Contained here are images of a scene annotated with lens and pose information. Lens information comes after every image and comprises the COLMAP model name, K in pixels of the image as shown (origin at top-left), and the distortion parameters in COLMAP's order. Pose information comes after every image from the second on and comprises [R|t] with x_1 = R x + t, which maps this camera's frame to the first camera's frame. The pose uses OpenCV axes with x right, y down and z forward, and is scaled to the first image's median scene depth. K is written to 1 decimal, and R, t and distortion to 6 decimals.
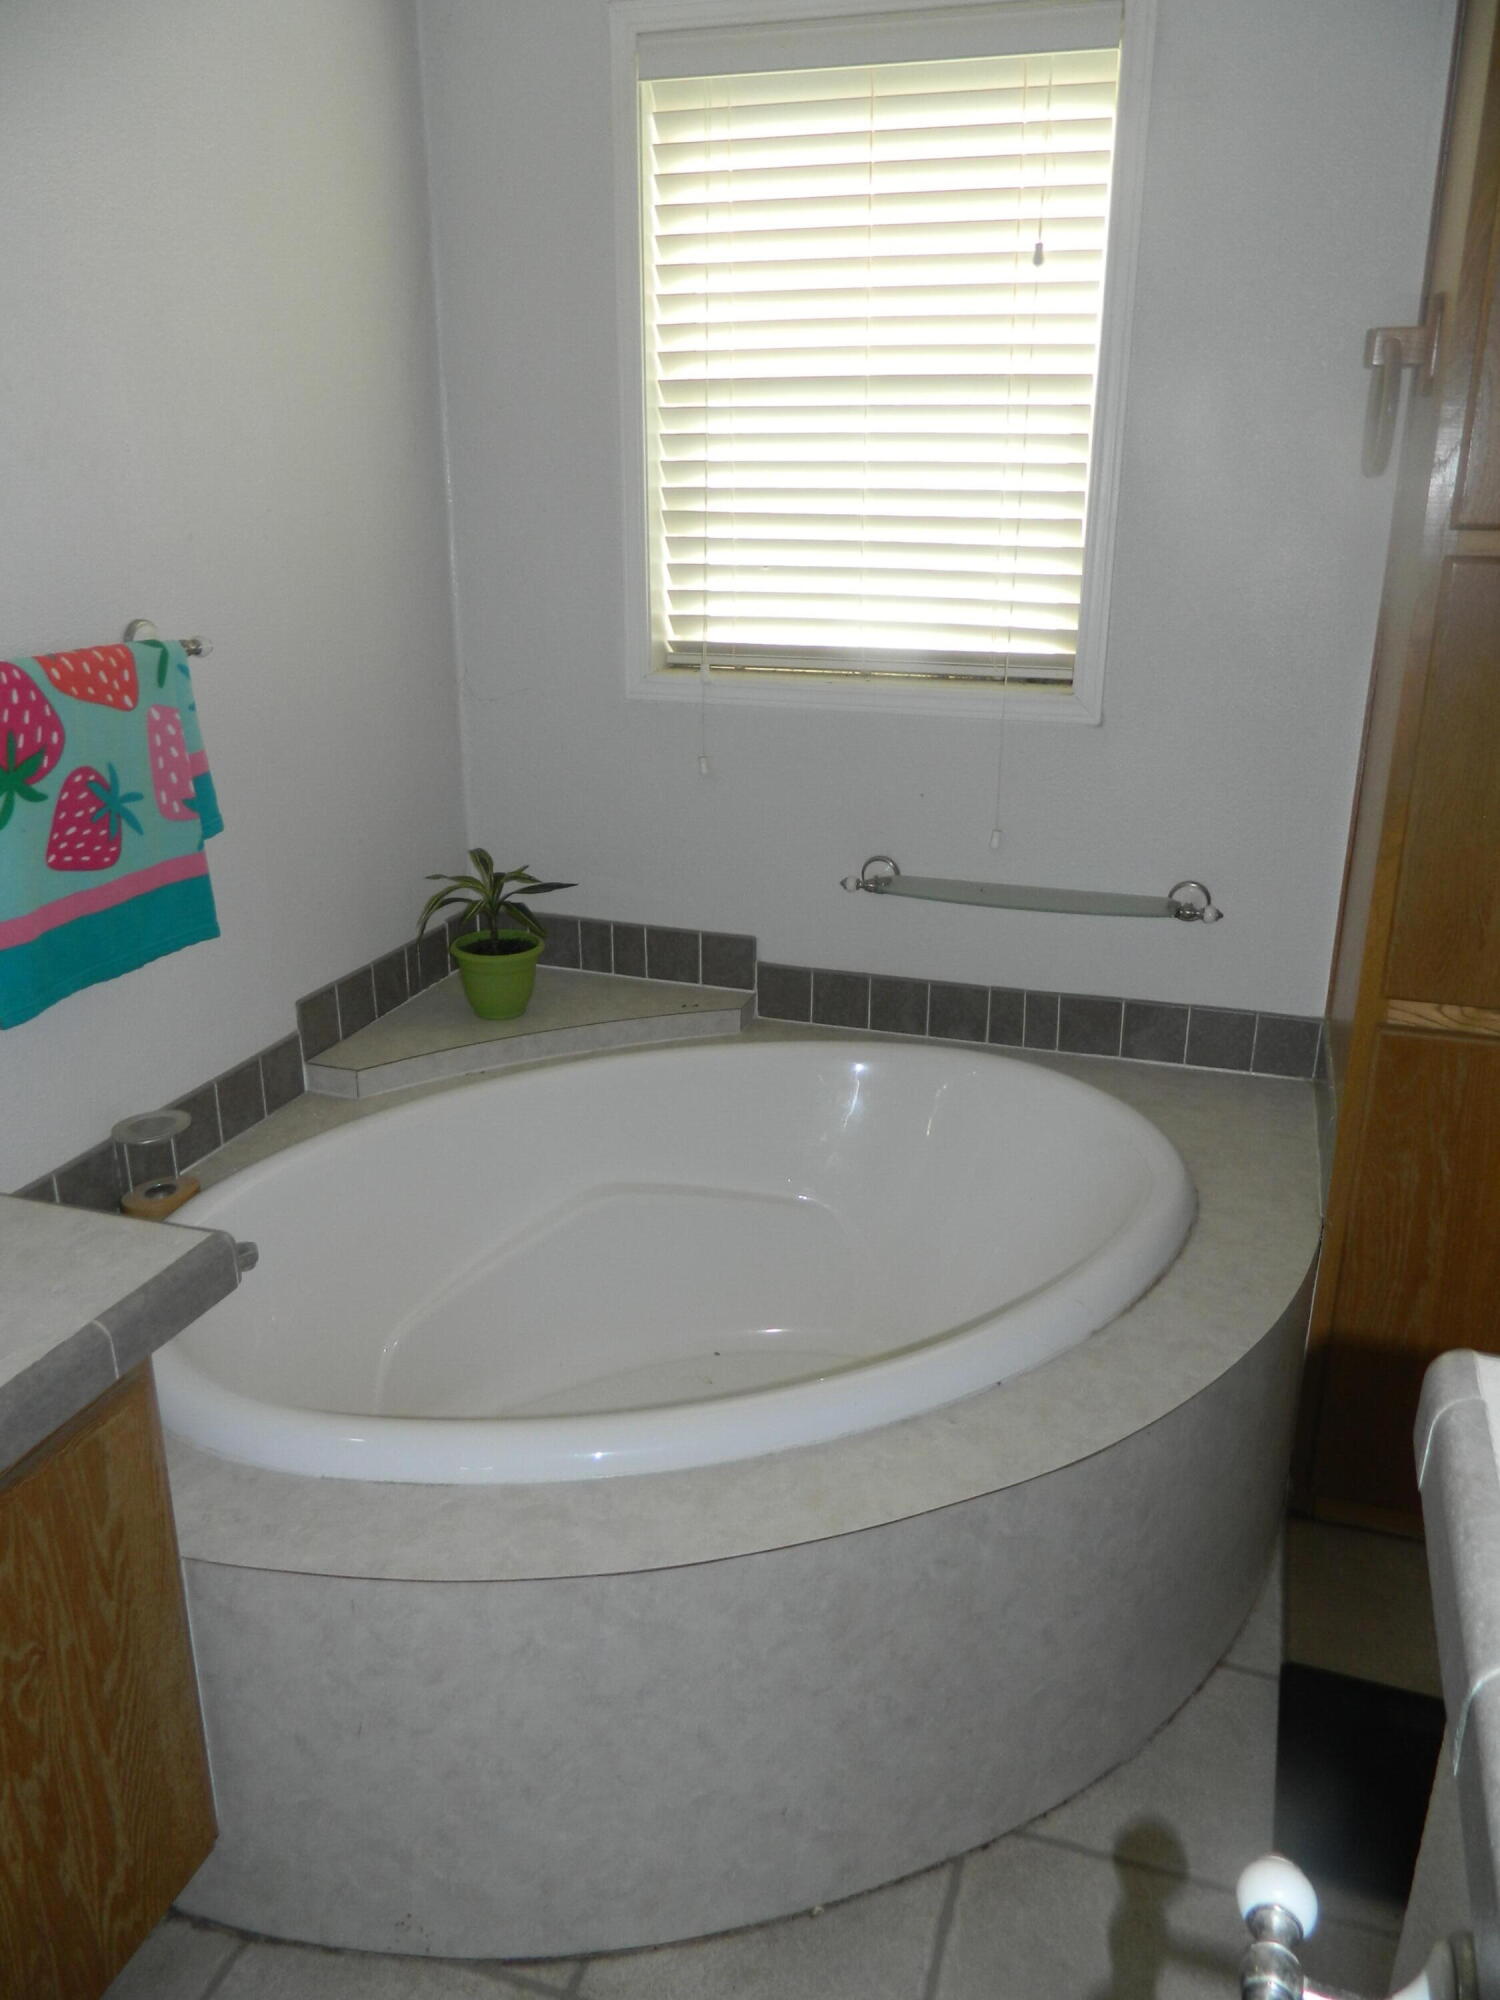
lens RADIAL K [[1488.0, 0, 750.0], [0, 1488.0, 1000.0], [0, 0, 1]] dist [0.005627, -0.001256]
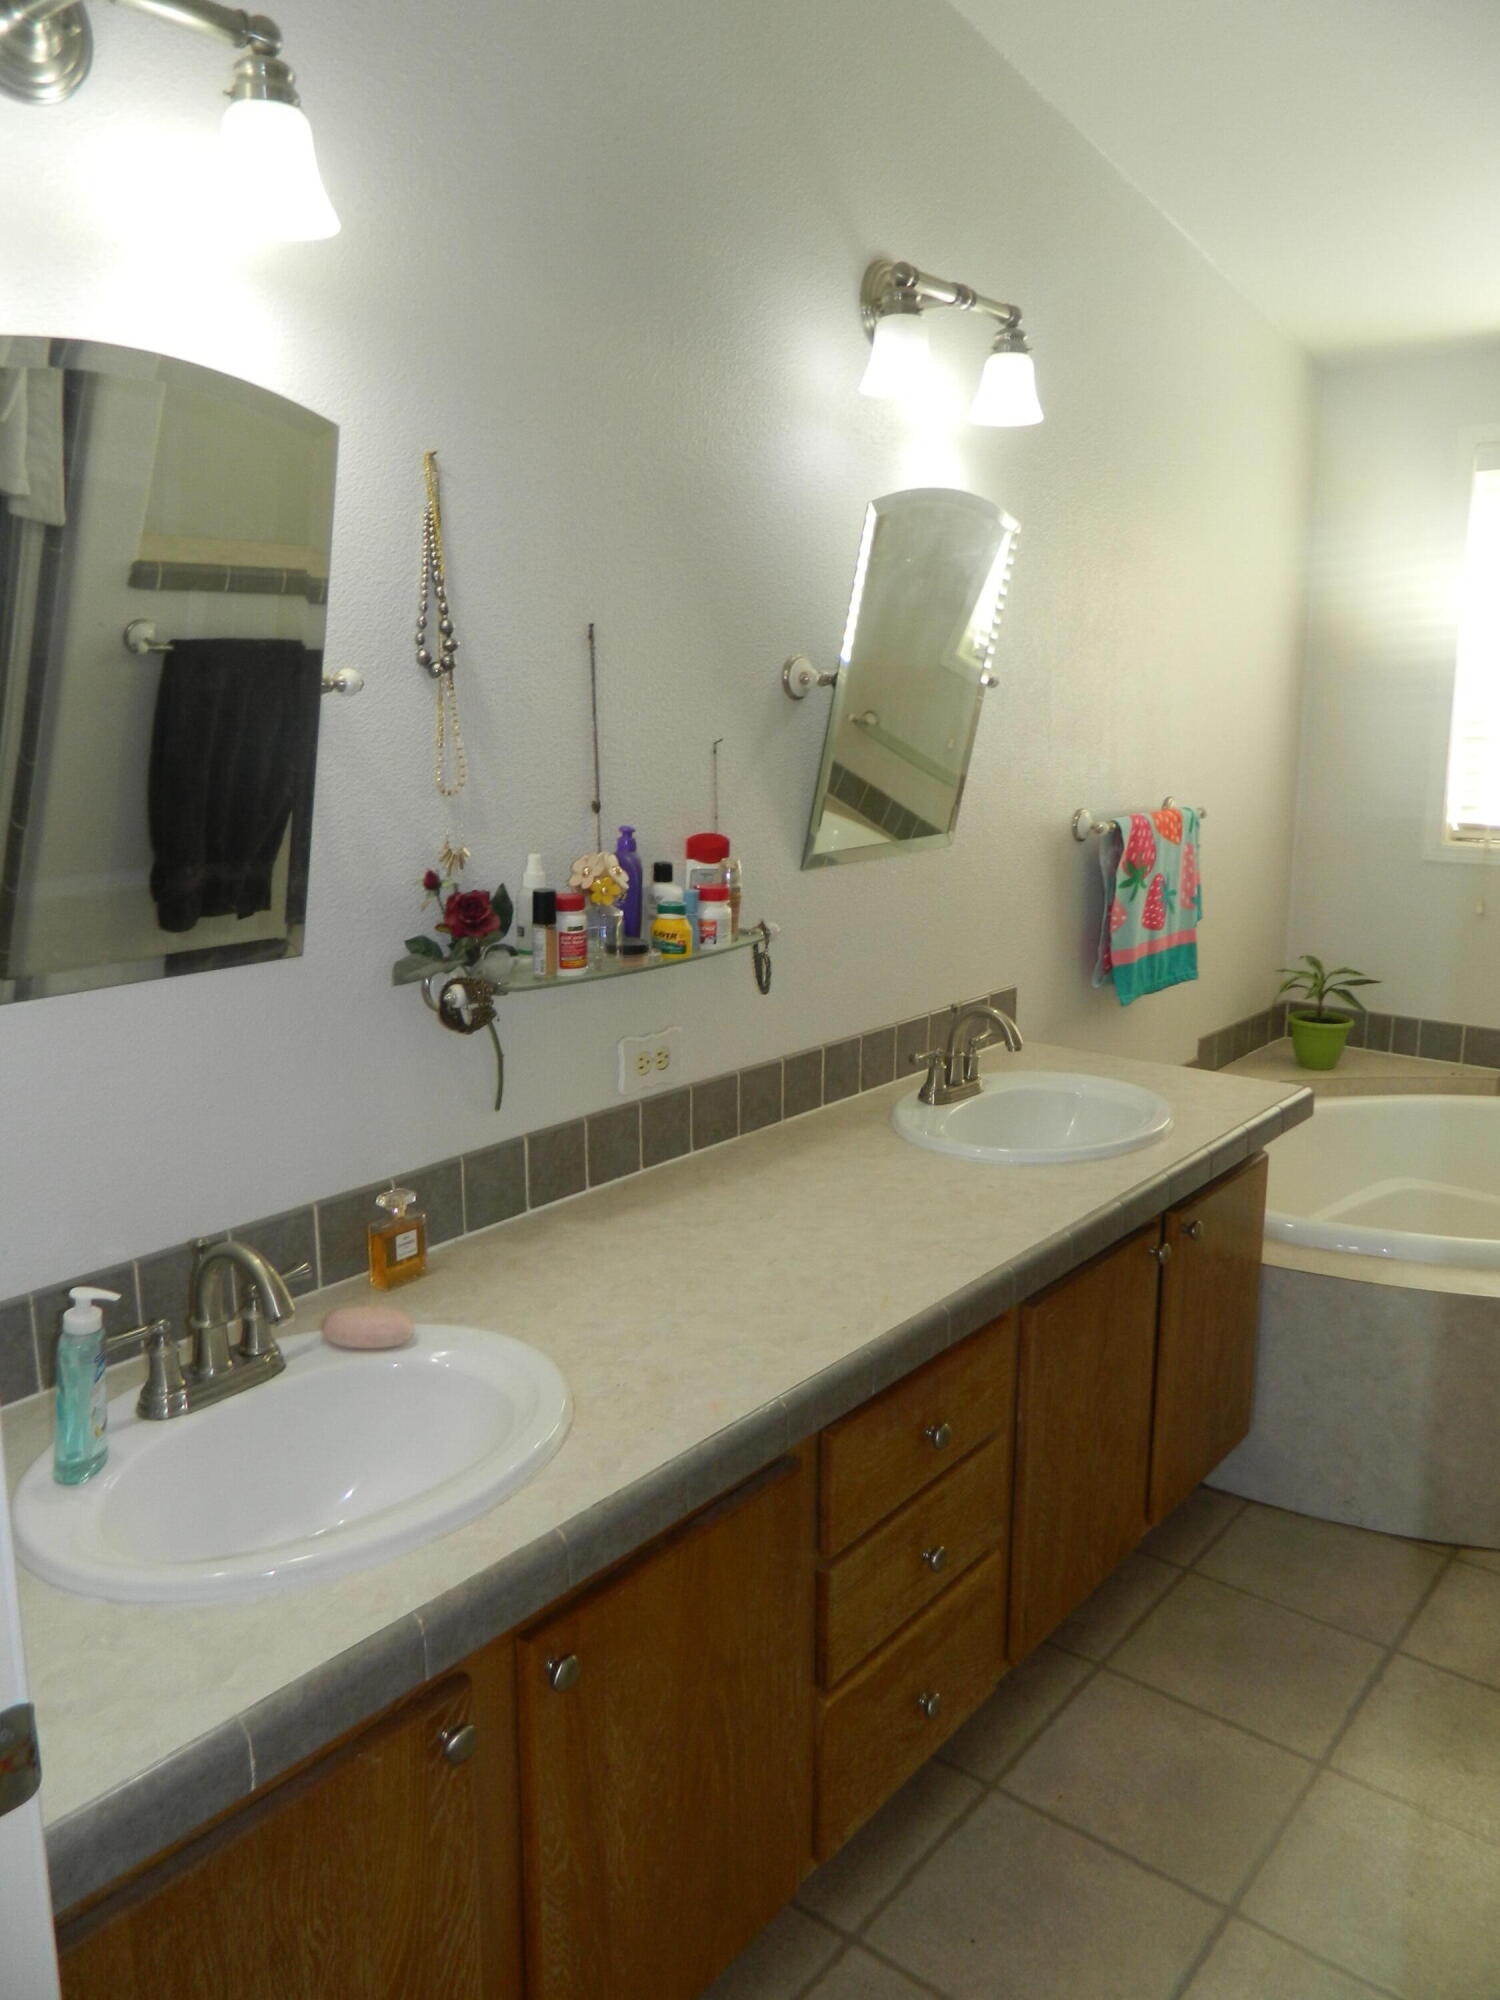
lens RADIAL K [[1488.0, 0, 750.0], [0, 1488.0, 1000.0], [0, 0, 1]] dist [0.005627, -0.001256]
pose [[0.931068, 0.053000, -0.360976, -0.226575], [-0.103466, 0.987131, -0.121934, 0.249989], [0.349868, 0.150878, 0.924569, -0.774643]]
